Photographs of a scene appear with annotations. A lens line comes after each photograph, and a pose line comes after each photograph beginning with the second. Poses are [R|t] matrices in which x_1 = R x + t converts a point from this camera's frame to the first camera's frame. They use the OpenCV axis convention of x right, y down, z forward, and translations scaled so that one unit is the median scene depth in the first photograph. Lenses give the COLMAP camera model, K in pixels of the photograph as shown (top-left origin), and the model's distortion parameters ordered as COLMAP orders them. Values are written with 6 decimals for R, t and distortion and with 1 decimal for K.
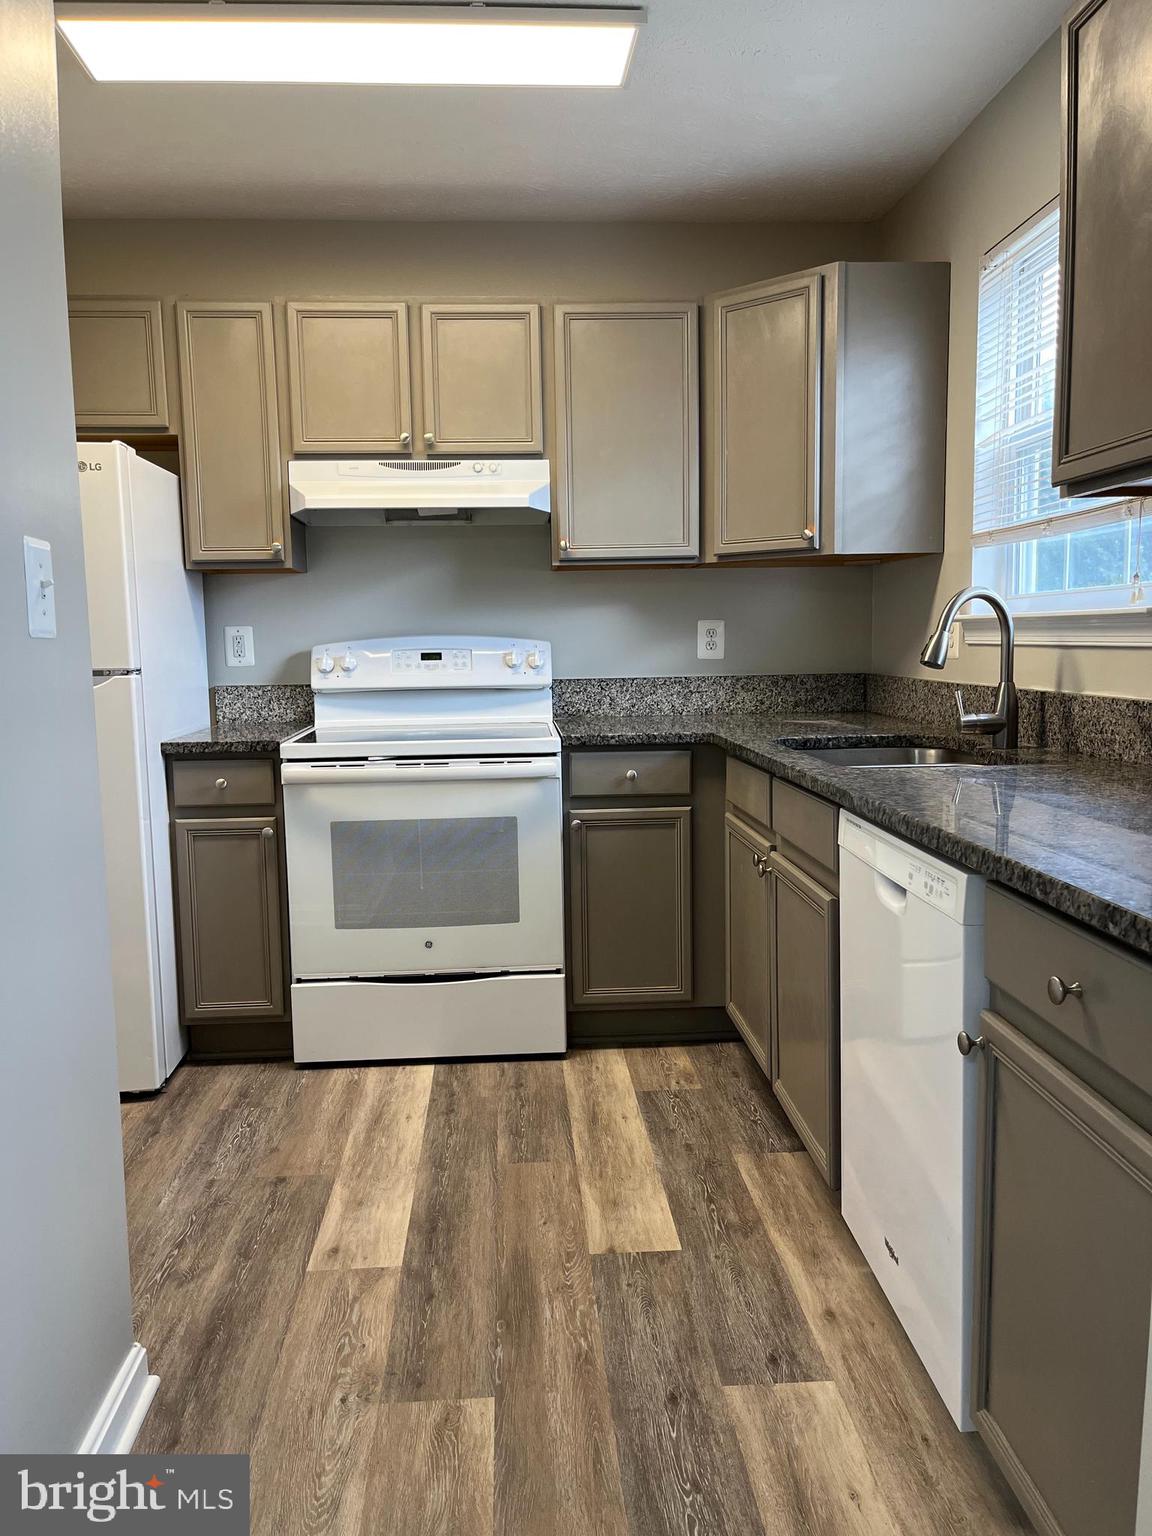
lens RADIAL K [[1166.5, 0, 578.7], [0, 1166.5, 769.5], [0, 0, 1]] dist [0.054164, -0.078461]
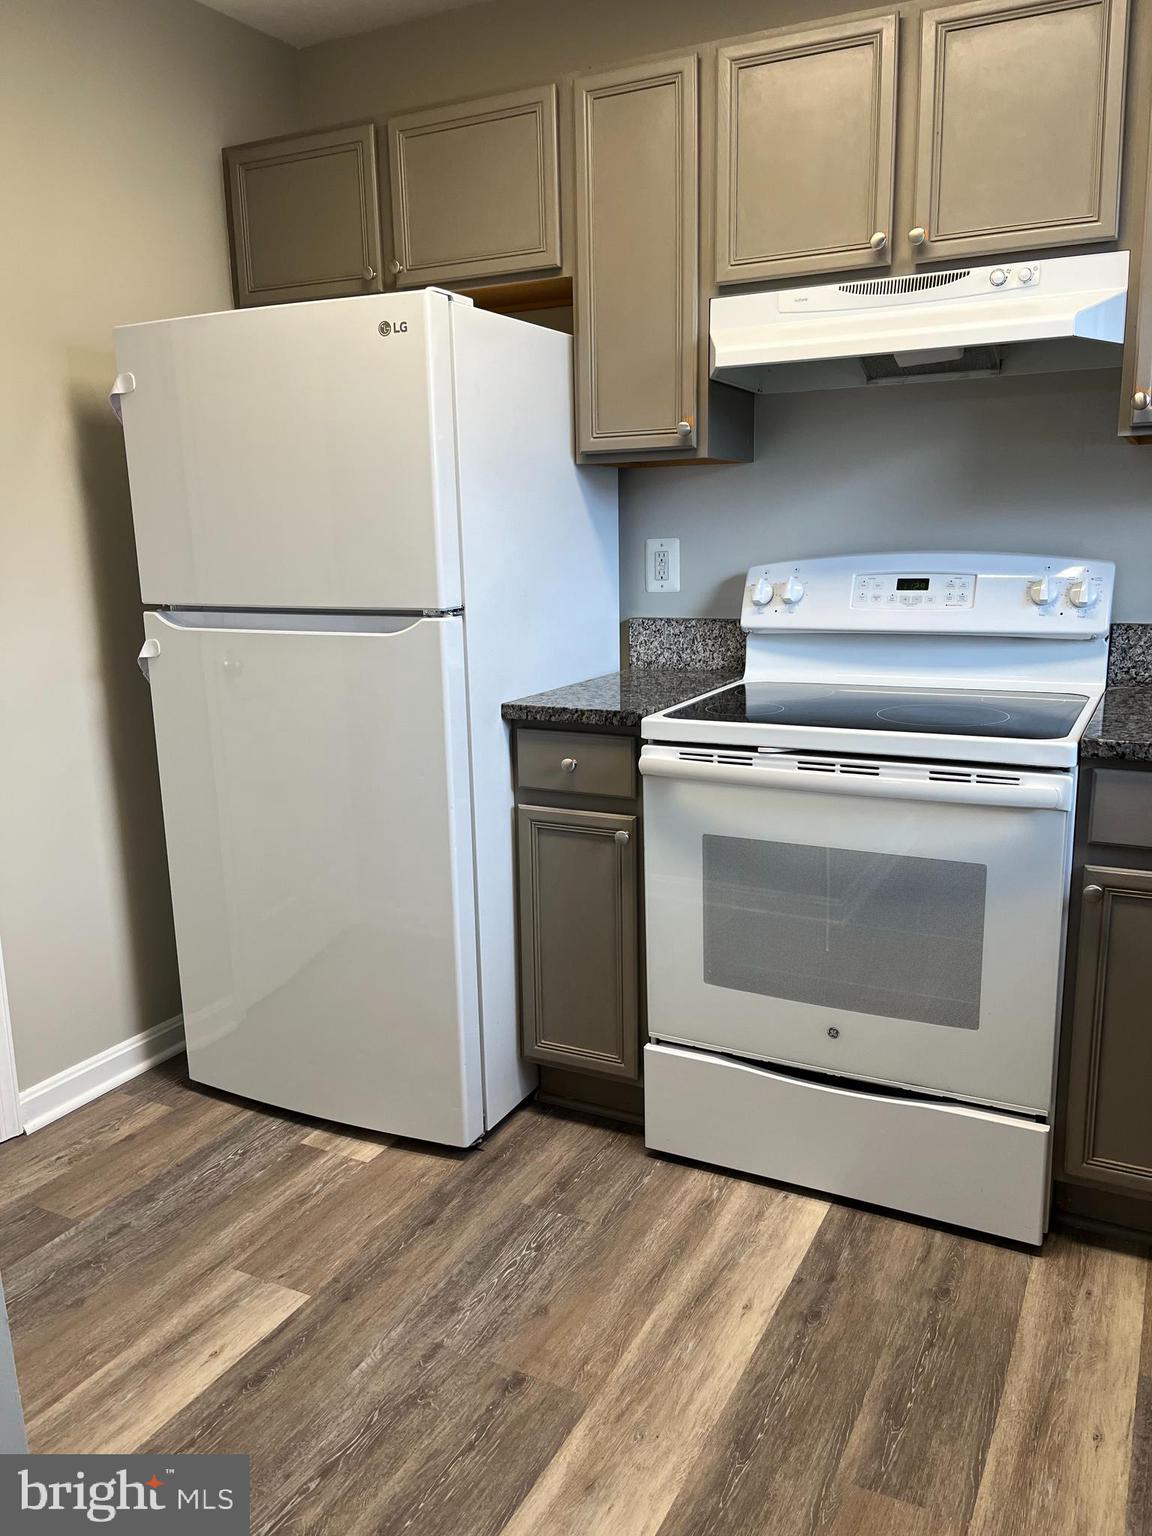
lens RADIAL K [[1166.5, 0, 569.9], [0, 1166.5, 781.5], [0, 0, 1]] dist [0.054164, -0.078461]
pose [[0.855924, 0.108630, -0.505562, 0.064589], [-0.052546, 0.990896, 0.123952, -0.066124], [0.514424, -0.079528, 0.853840, 0.362851]]
